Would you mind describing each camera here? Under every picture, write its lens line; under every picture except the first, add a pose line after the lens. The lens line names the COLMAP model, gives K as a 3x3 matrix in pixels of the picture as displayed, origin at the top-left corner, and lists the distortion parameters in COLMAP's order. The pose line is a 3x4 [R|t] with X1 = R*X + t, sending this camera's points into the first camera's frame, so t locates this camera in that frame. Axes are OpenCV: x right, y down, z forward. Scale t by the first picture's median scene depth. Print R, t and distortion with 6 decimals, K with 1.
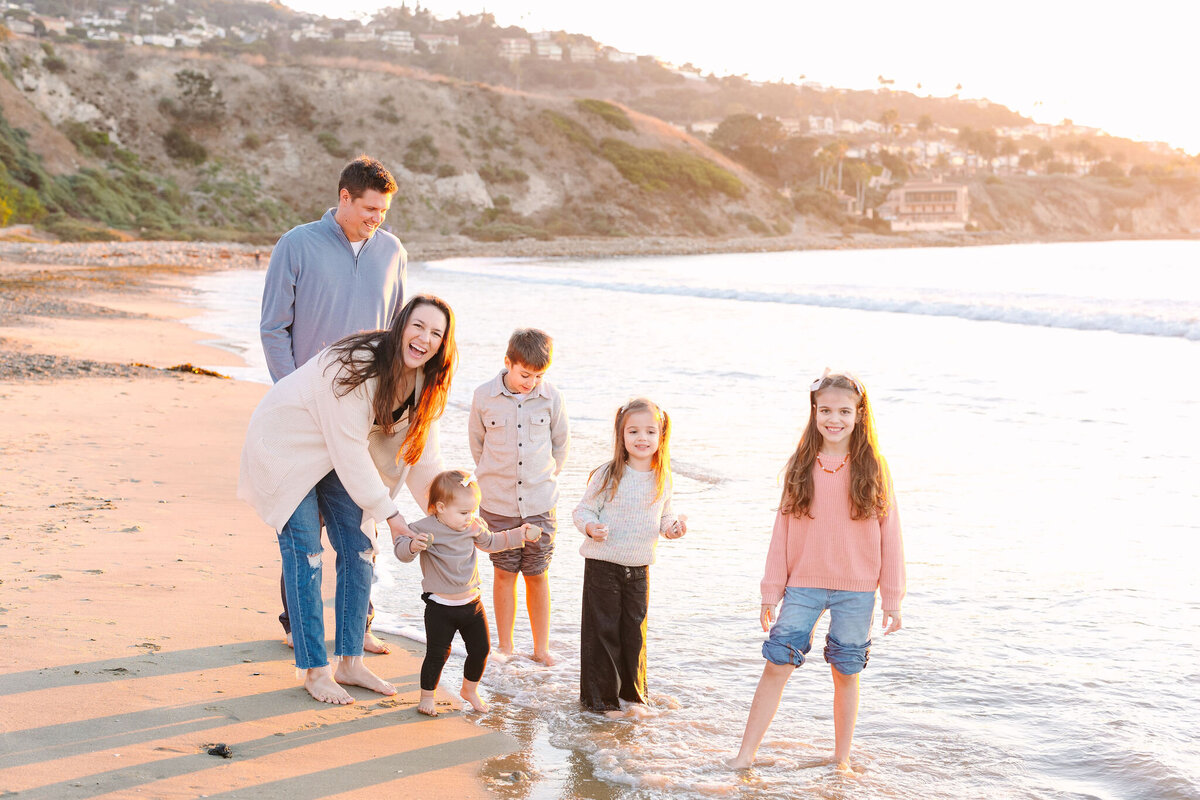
lens RADIAL K [[1704.7, 0, 600.0], [0, 1704.7, 400.0], [0, 0, 1]] dist [0.019549, 0.033633]
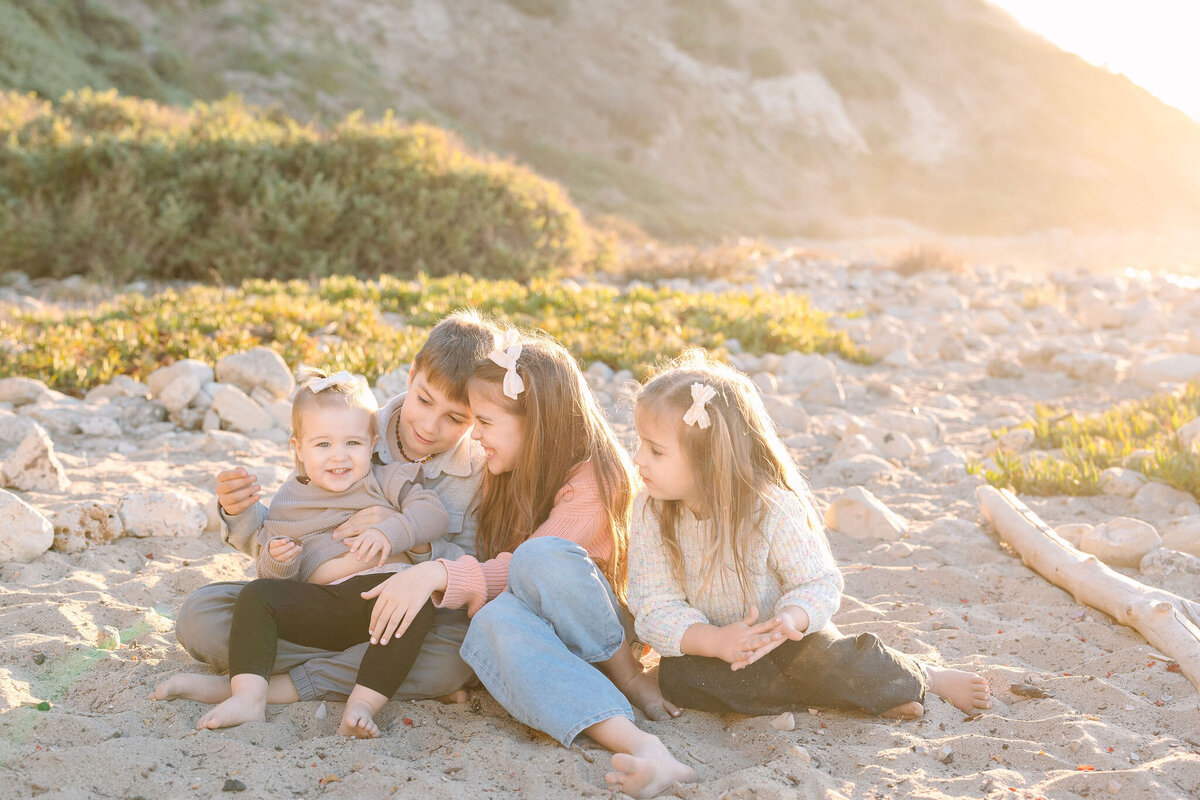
lens RADIAL K [[1718.8, 0, 623.3], [0, 1718.8, 398.0], [0, 0, 1]] dist [0.014681, 0.031897]
pose [[0.988378, -0.000928, 0.152015, -0.189475], [-0.000299, 0.999968, 0.008045, -0.055480], [-0.152017, -0.007997, 0.988346, 0.588898]]
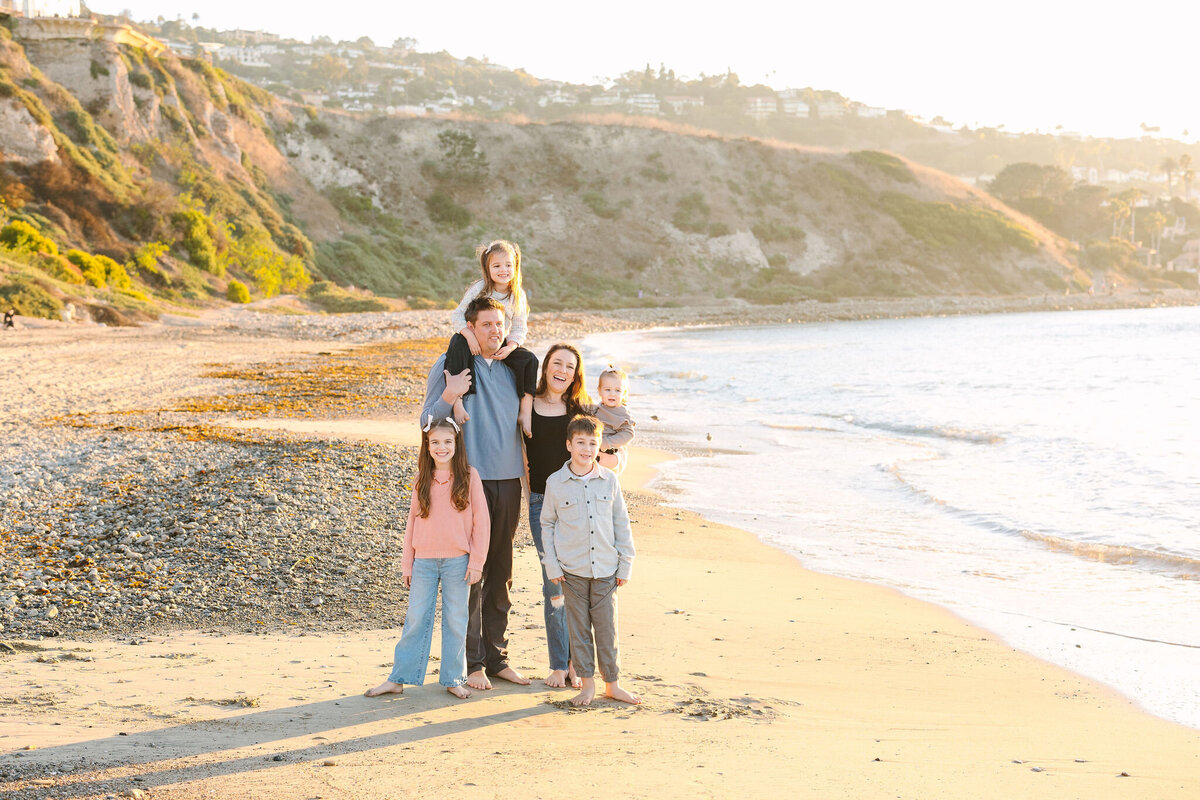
lens RADIAL K [[1686.8, 0, 585.3], [0, 1686.8, 397.6], [0, 0, 1]] dist [0.011508, 0.148682]
pose [[0.989468, -0.007279, -0.144568, -0.029207], [0.002018, 0.999332, -0.036503, -0.008336], [0.144737, 0.035827, 0.988821, 0.075874]]
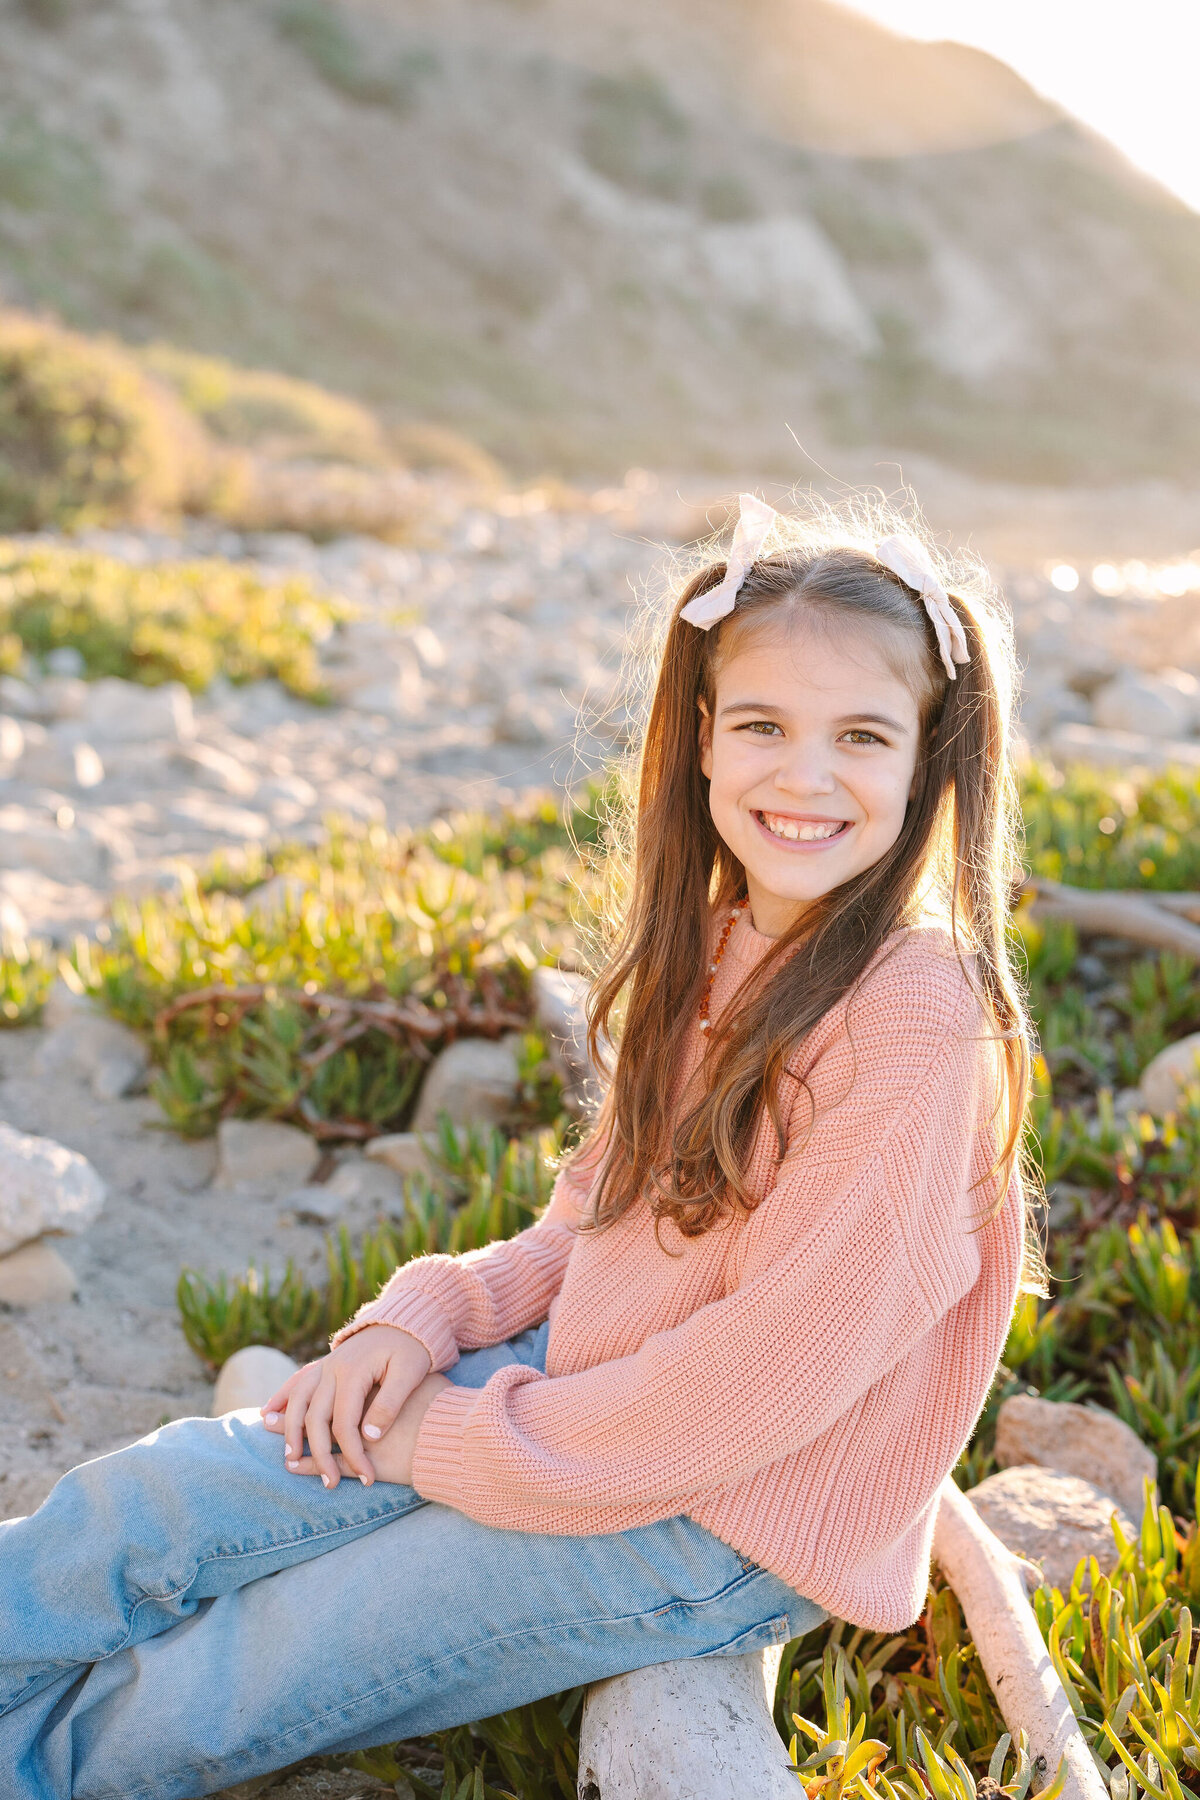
lens RADIAL K [[2614.8, 0, 629.5], [0, 2614.8, 896.2], [0, 0, 1]] dist [0.006240, -0.004556]
pose [[0.980386, 0.030101, 0.194776, -0.182461], [-0.045781, 0.996017, 0.076511, -0.056103], [-0.191698, -0.083927, 0.977859, 0.591698]]
